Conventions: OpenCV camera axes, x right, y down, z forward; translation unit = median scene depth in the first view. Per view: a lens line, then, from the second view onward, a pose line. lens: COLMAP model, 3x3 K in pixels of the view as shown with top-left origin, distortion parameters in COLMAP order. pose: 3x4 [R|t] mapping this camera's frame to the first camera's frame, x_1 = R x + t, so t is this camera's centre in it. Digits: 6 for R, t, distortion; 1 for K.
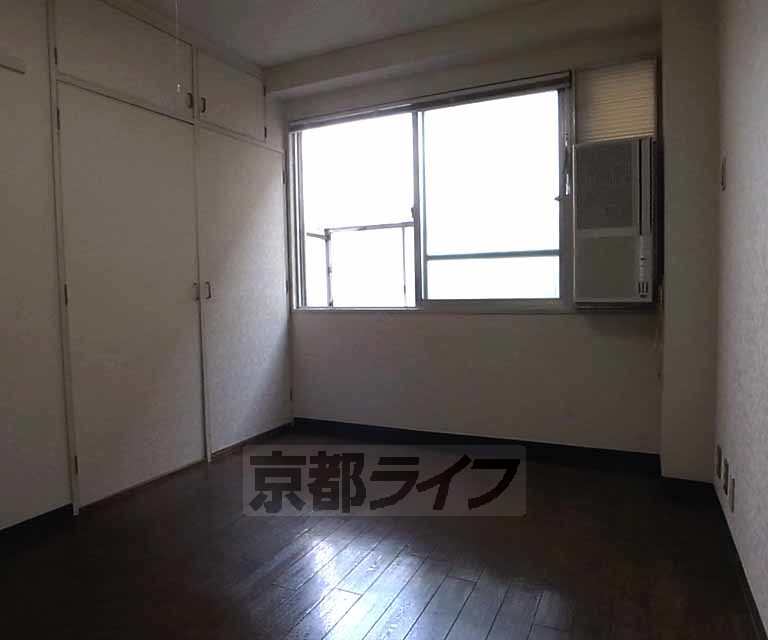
lens RADIAL K [[550.7, 0, 384.5], [0, 550.7, 316.1], [0, 0, 1]] dist [-0.011622, -0.001086]
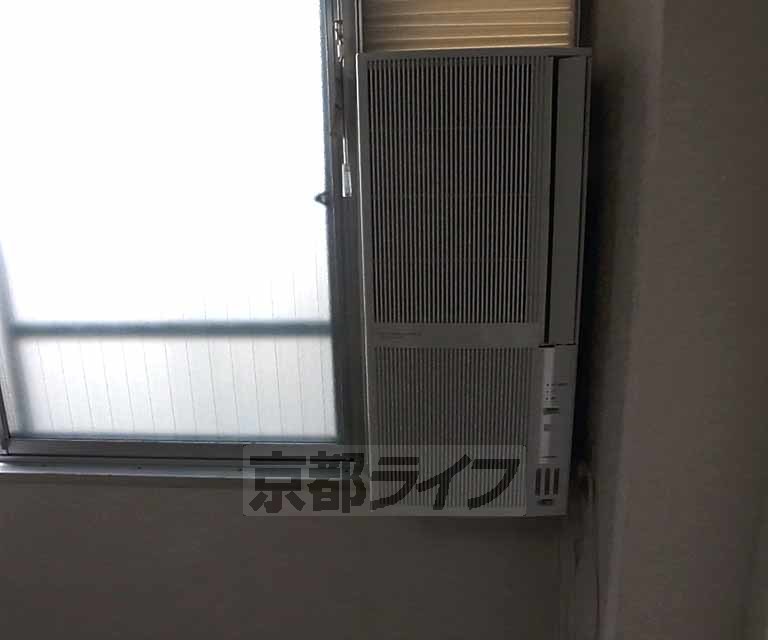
lens RADIAL K [[550.7, 0, 382.3], [0, 550.7, 320.9], [0, 0, 1]] dist [-0.011622, -0.001086]
pose [[0.928664, -0.075403, 0.363176, 0.239995], [0.017265, 0.986845, 0.160743, -0.220487], [-0.370519, -0.143006, 0.917750, 0.713642]]
